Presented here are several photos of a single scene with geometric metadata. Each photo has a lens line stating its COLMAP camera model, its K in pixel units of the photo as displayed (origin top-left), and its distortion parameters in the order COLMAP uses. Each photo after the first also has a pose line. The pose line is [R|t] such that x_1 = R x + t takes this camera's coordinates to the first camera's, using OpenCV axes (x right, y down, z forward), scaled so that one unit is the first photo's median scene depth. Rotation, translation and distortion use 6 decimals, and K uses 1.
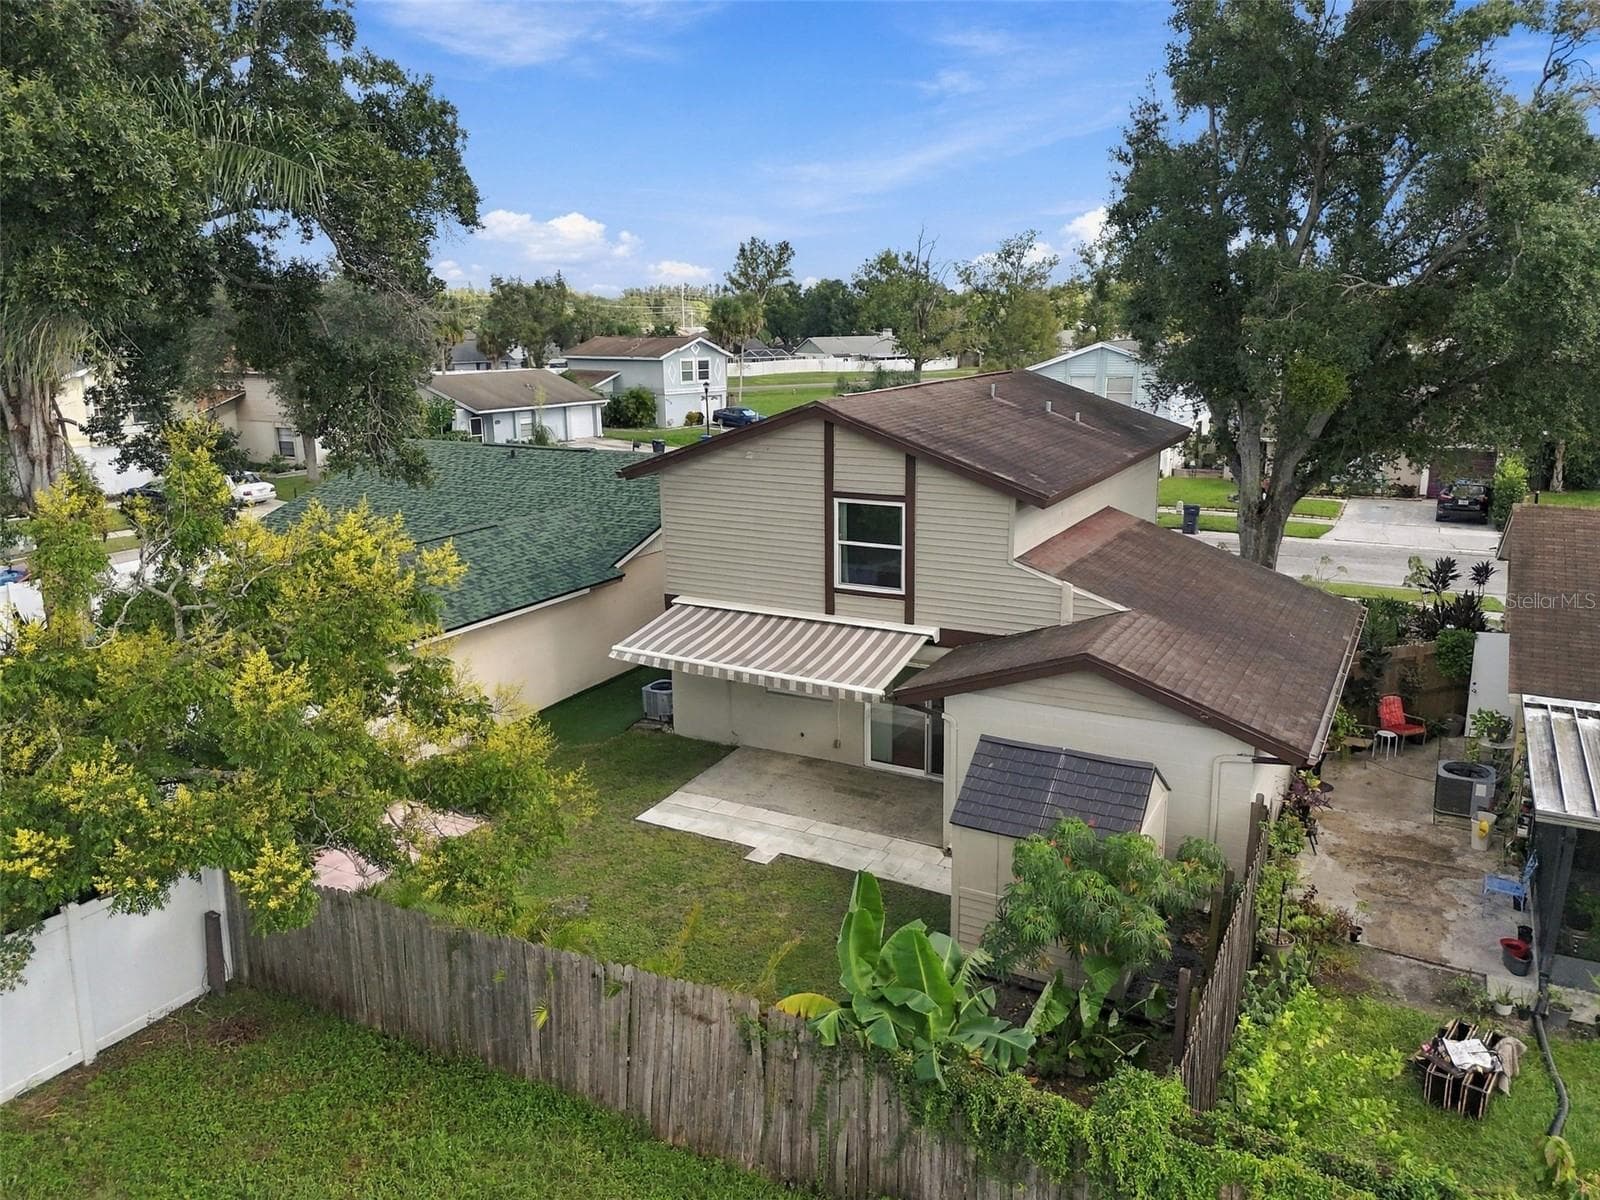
lens RADIAL K [[1174.7, 0, 811.8], [0, 1174.7, 590.3], [0, 0, 1]] dist [0.050296, -0.028180]
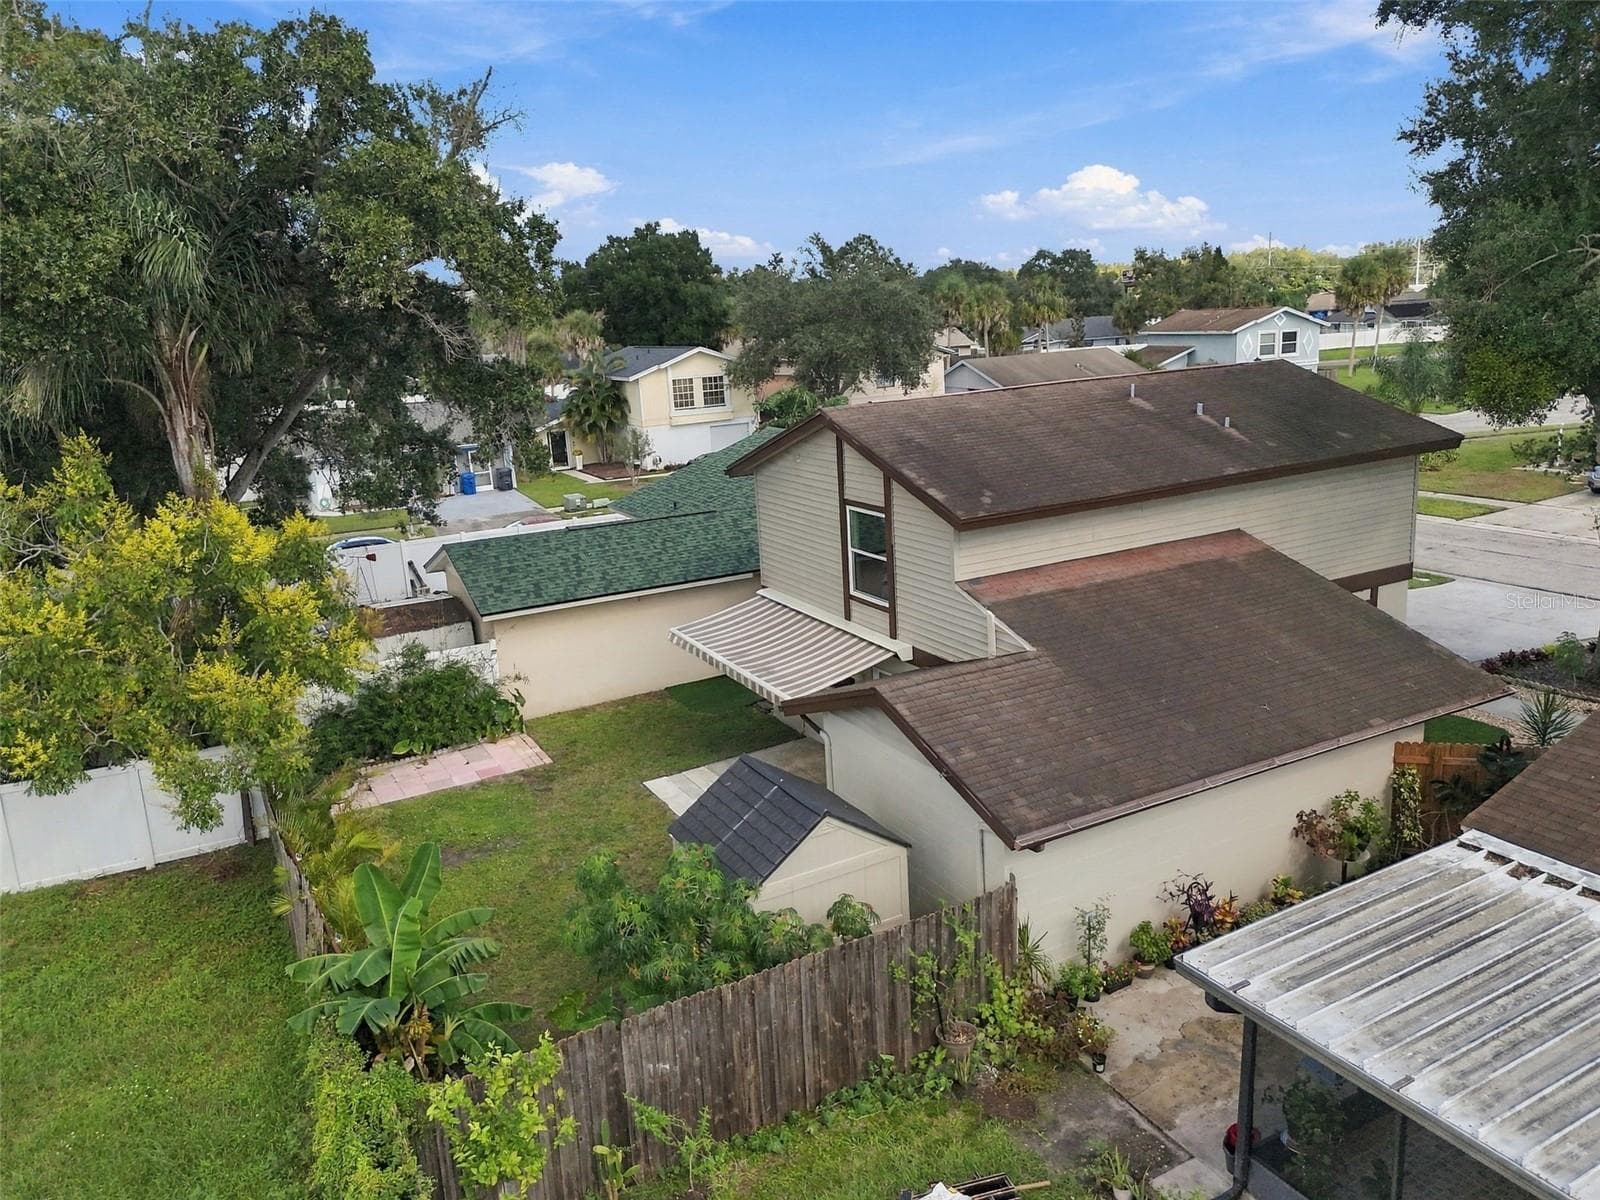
lens RADIAL K [[1174.7, 0, 824.2], [0, 1174.7, 595.2], [0, 0, 1]] dist [0.050296, -0.028180]
pose [[0.837524, 0.094358, -0.538192, 0.555279], [-0.078737, 0.995538, 0.052012, -0.053114], [0.540698, -0.001186, 0.841216, 0.147691]]
